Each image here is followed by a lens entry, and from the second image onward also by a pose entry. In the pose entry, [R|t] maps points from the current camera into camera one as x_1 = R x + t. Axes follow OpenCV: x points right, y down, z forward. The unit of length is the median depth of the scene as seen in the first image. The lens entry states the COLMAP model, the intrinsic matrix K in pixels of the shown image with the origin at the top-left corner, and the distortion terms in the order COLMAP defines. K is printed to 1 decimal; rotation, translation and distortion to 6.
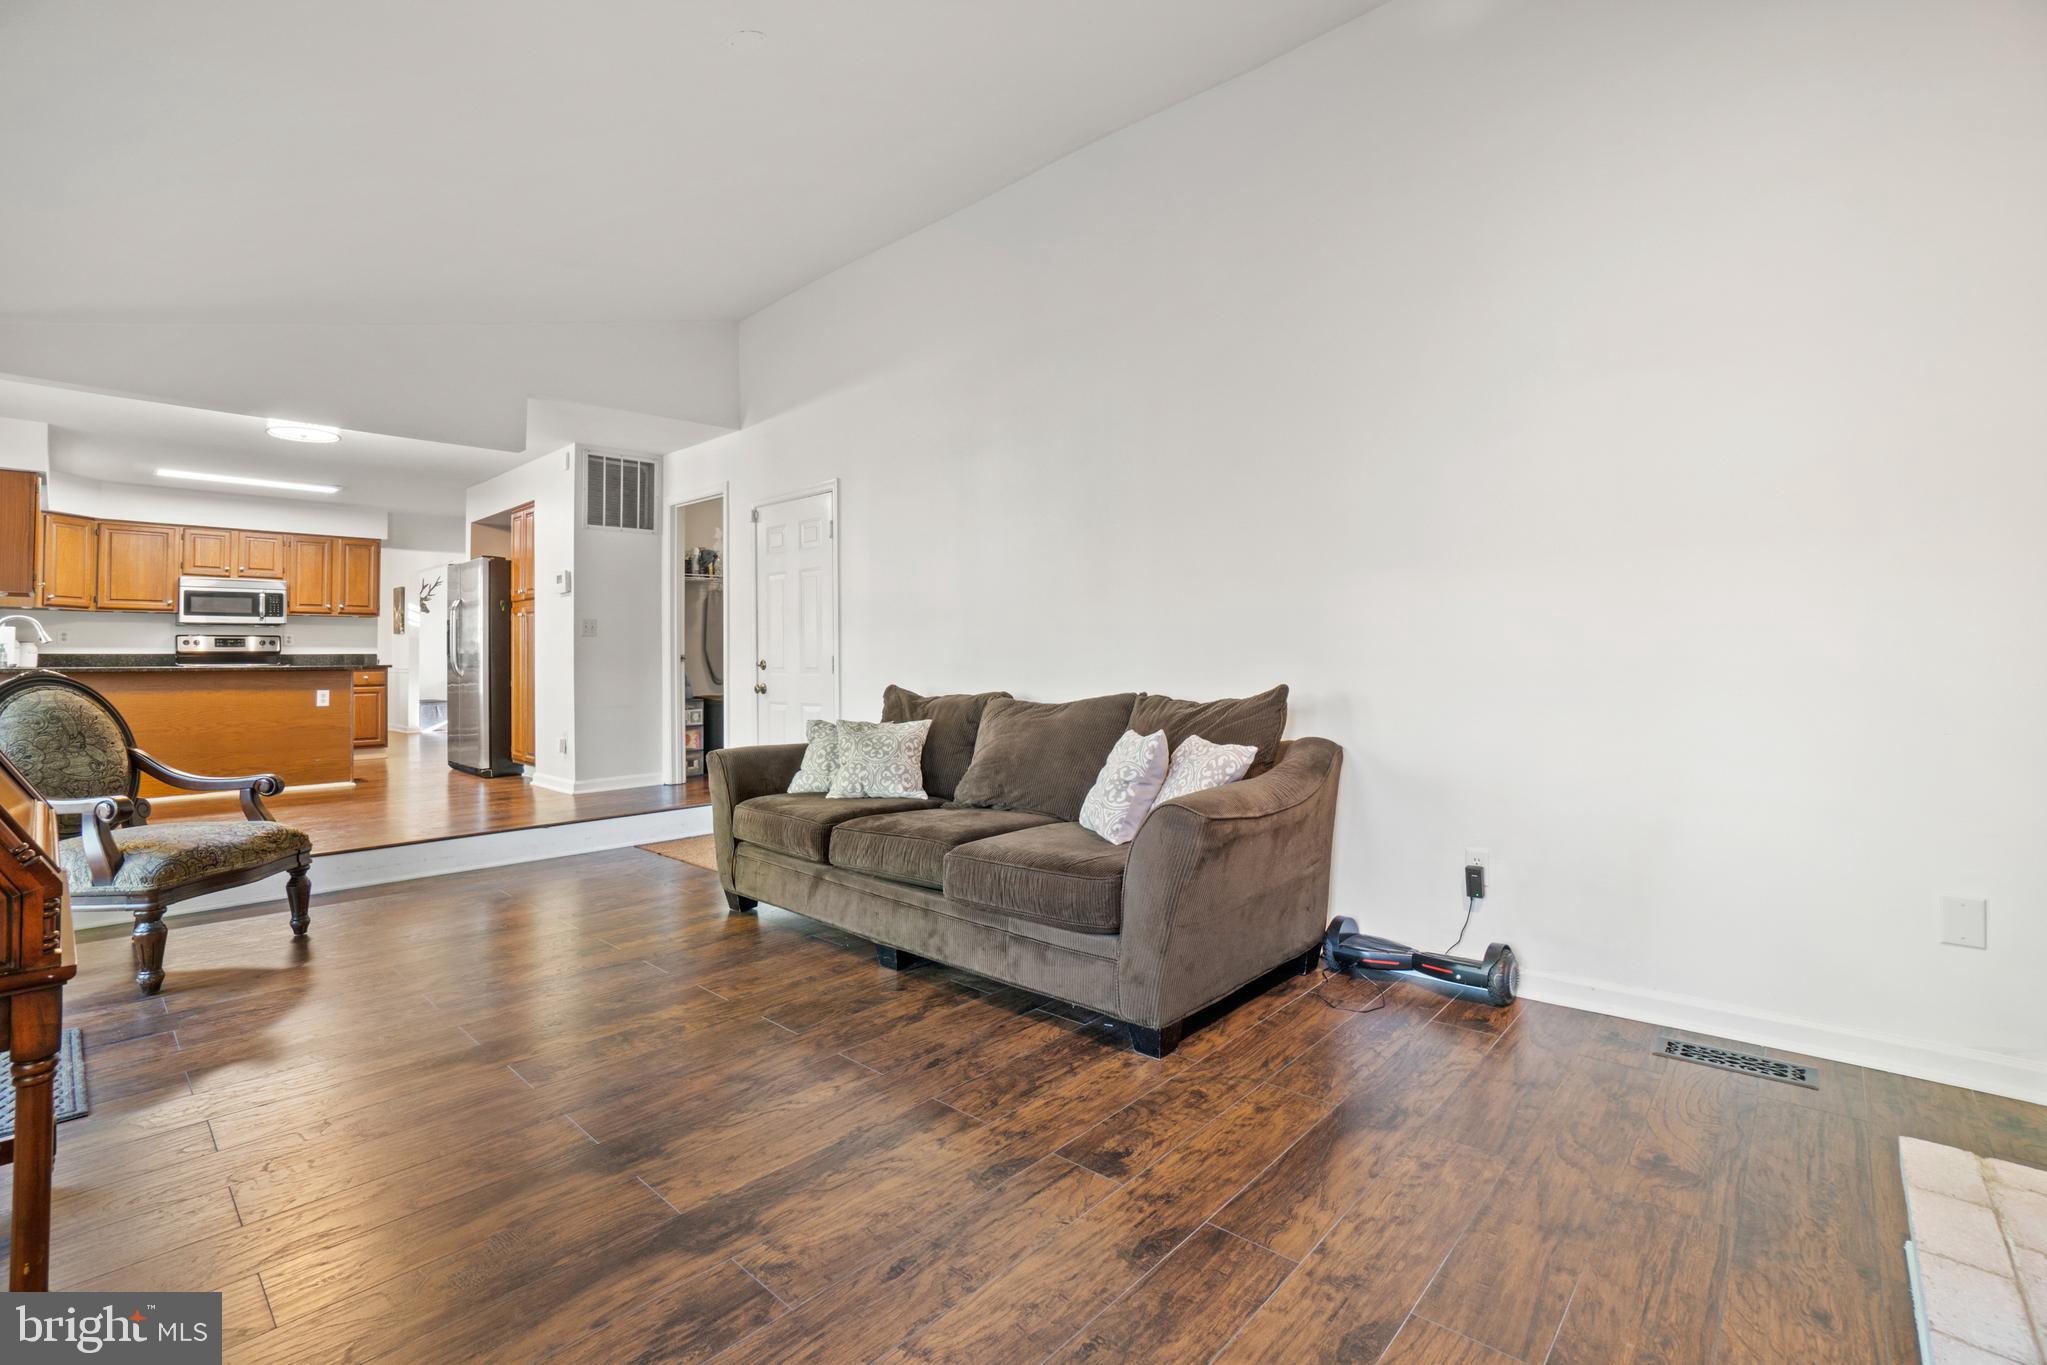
lens RADIAL K [[912.5, 0, 1012.3], [0, 912.5, 661.4], [0, 0, 1]] dist [-0.052744, 0.019319]
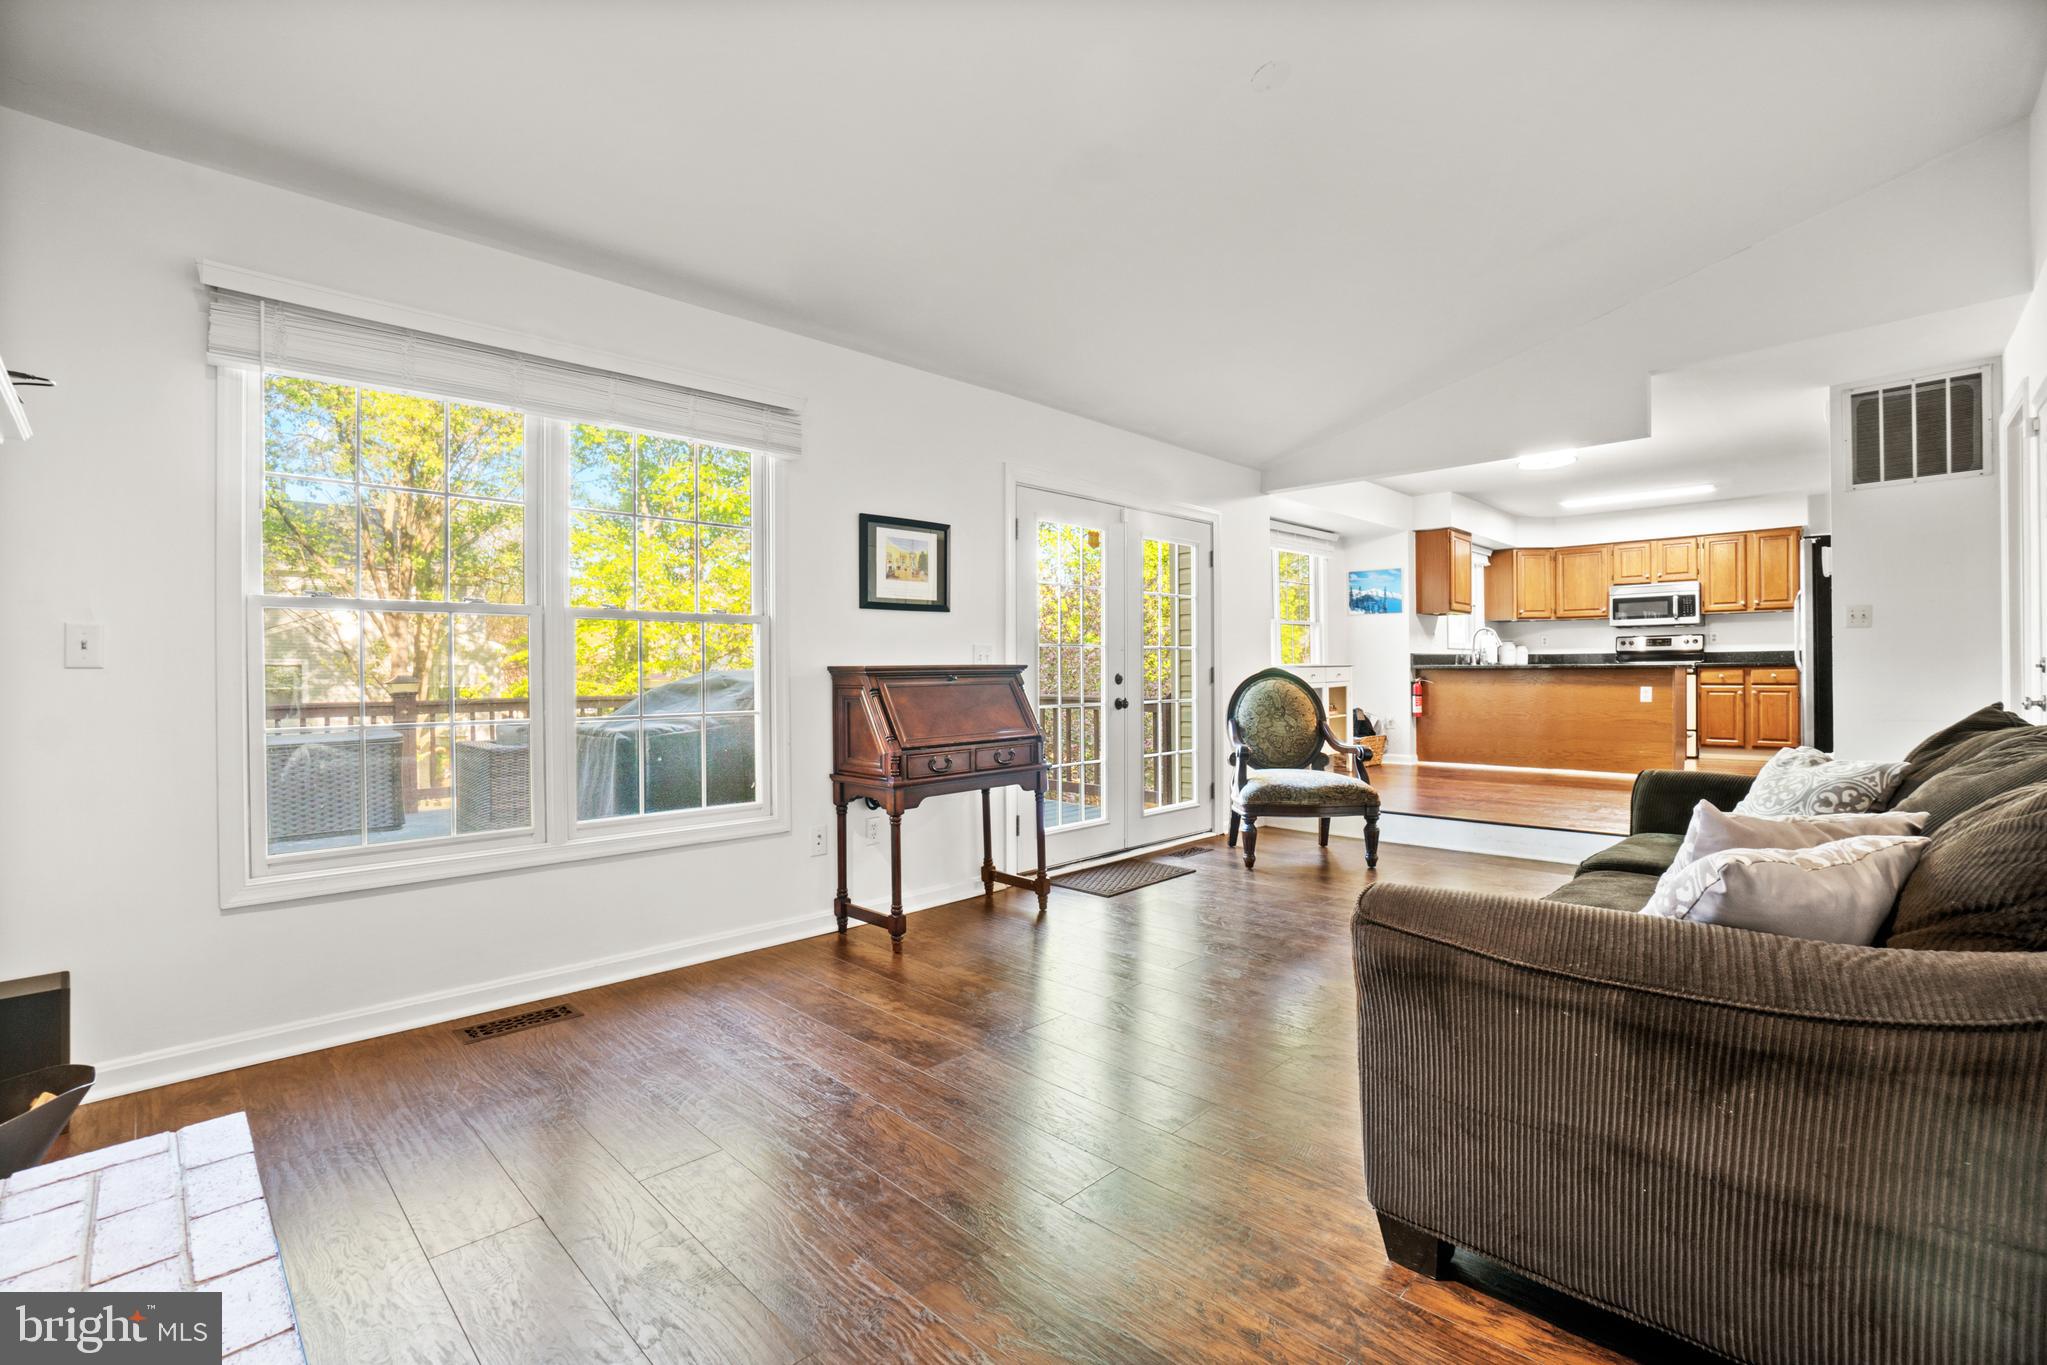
lens RADIAL K [[912.5, 0, 1012.3], [0, 912.5, 661.4], [0, 0, 1]] dist [-0.052744, 0.019319]
pose [[-0.028188, -0.001581, -0.999601, 0.264416], [0.006775, 0.999975, -0.001773, -0.000874], [0.999580, -0.006822, -0.028176, 0.237059]]
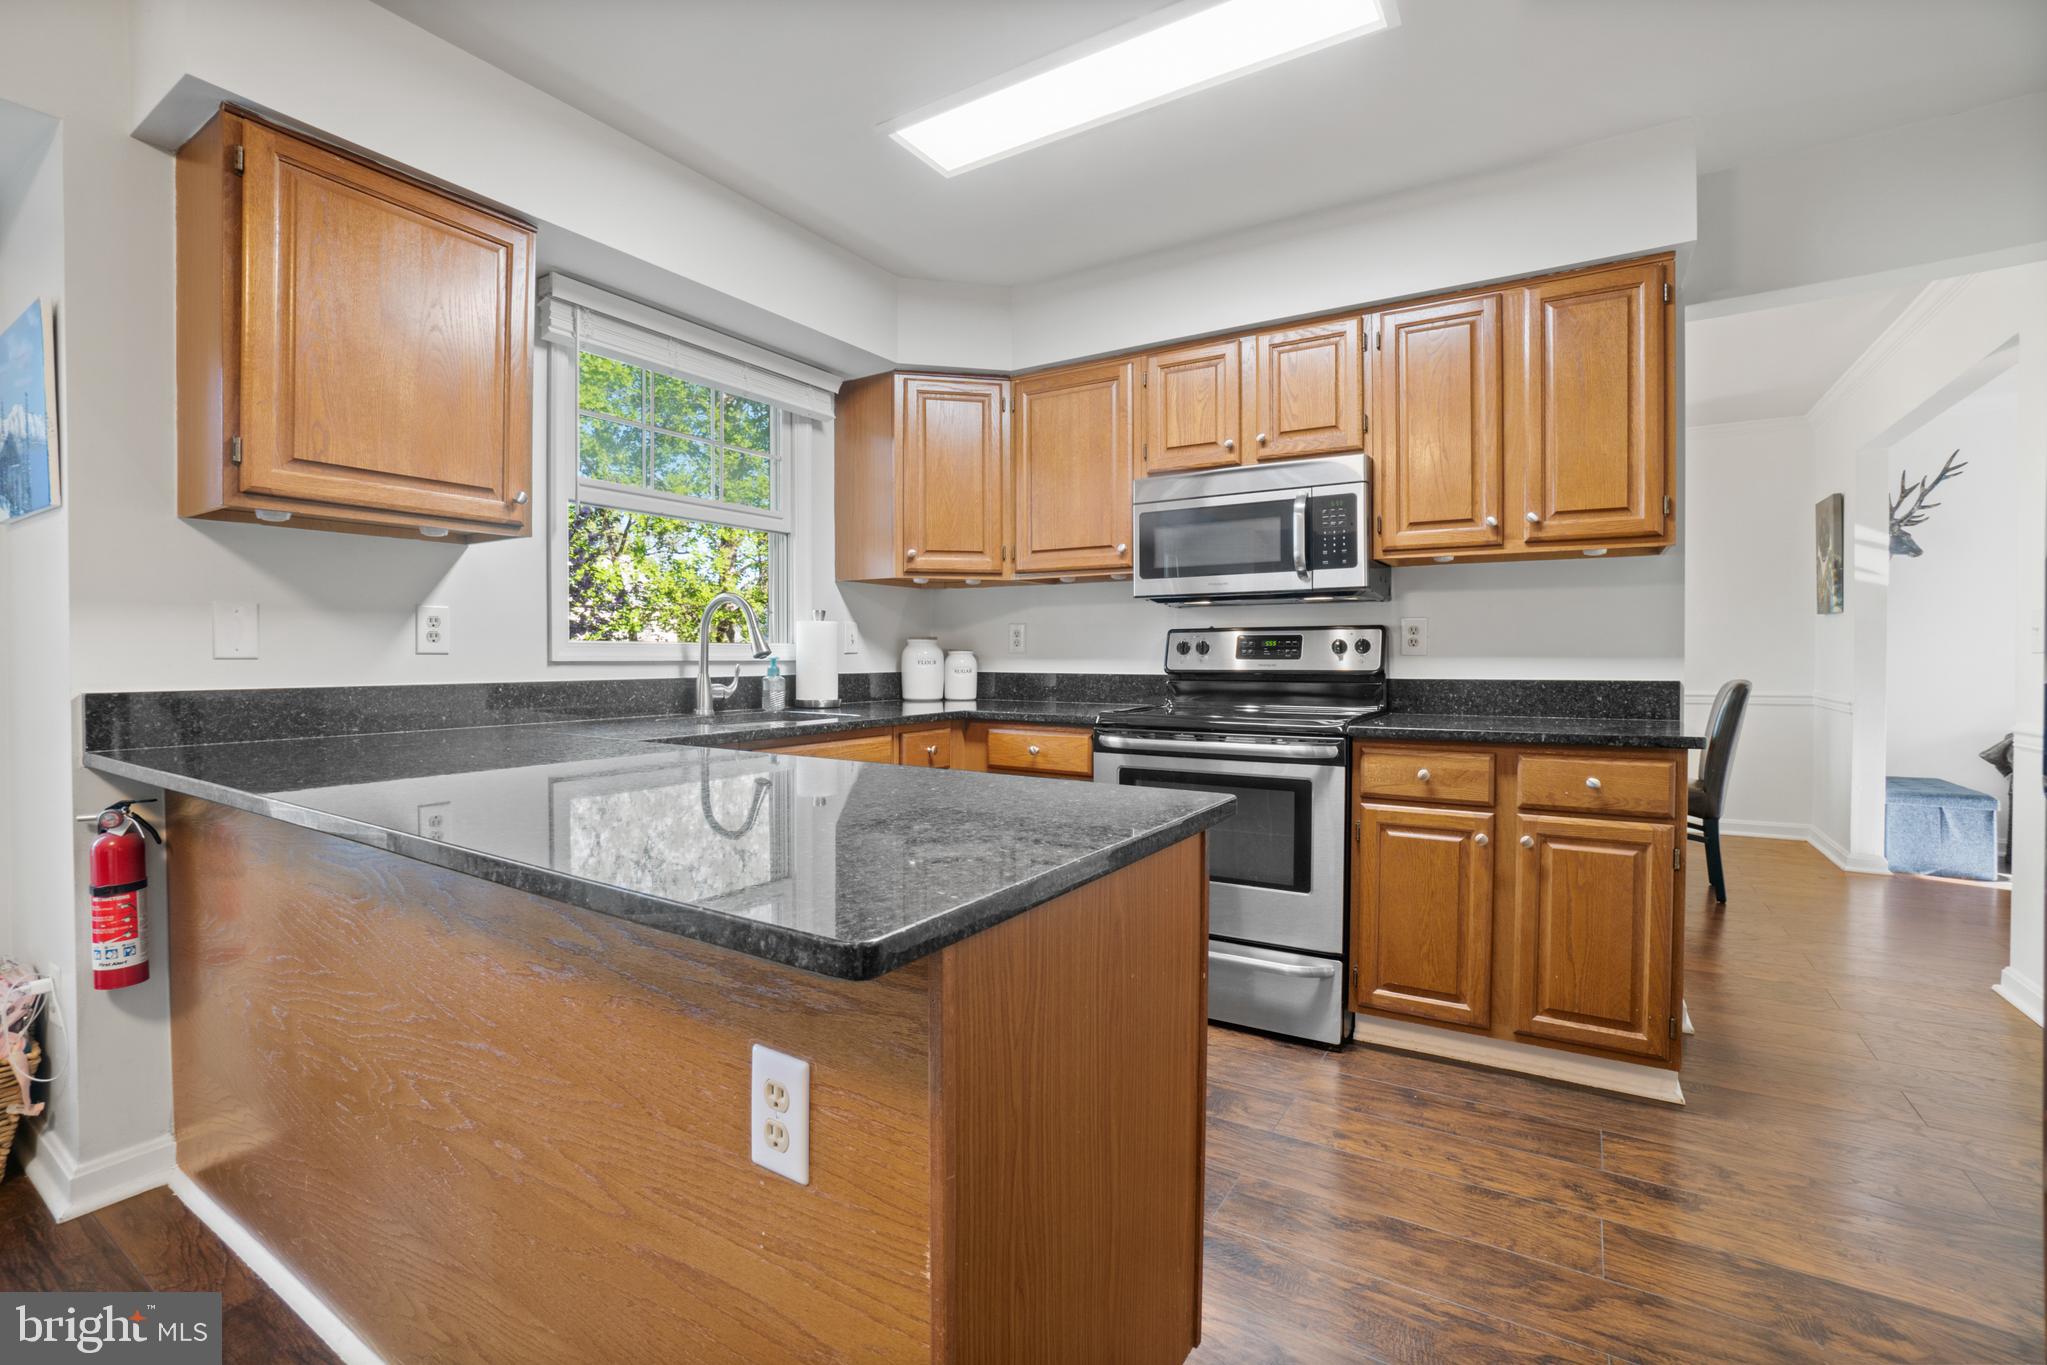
lens RADIAL K [[912.5, 0, 1012.3], [0, 912.5, 661.4], [0, 0, 1]] dist [-0.052744, 0.019319]
pose [[0.181087, 0.011064, -0.983405, -0.552886], [-0.000853, 0.999938, 0.011093, -0.020402], [0.983467, -0.001170, 0.181085, 0.866732]]
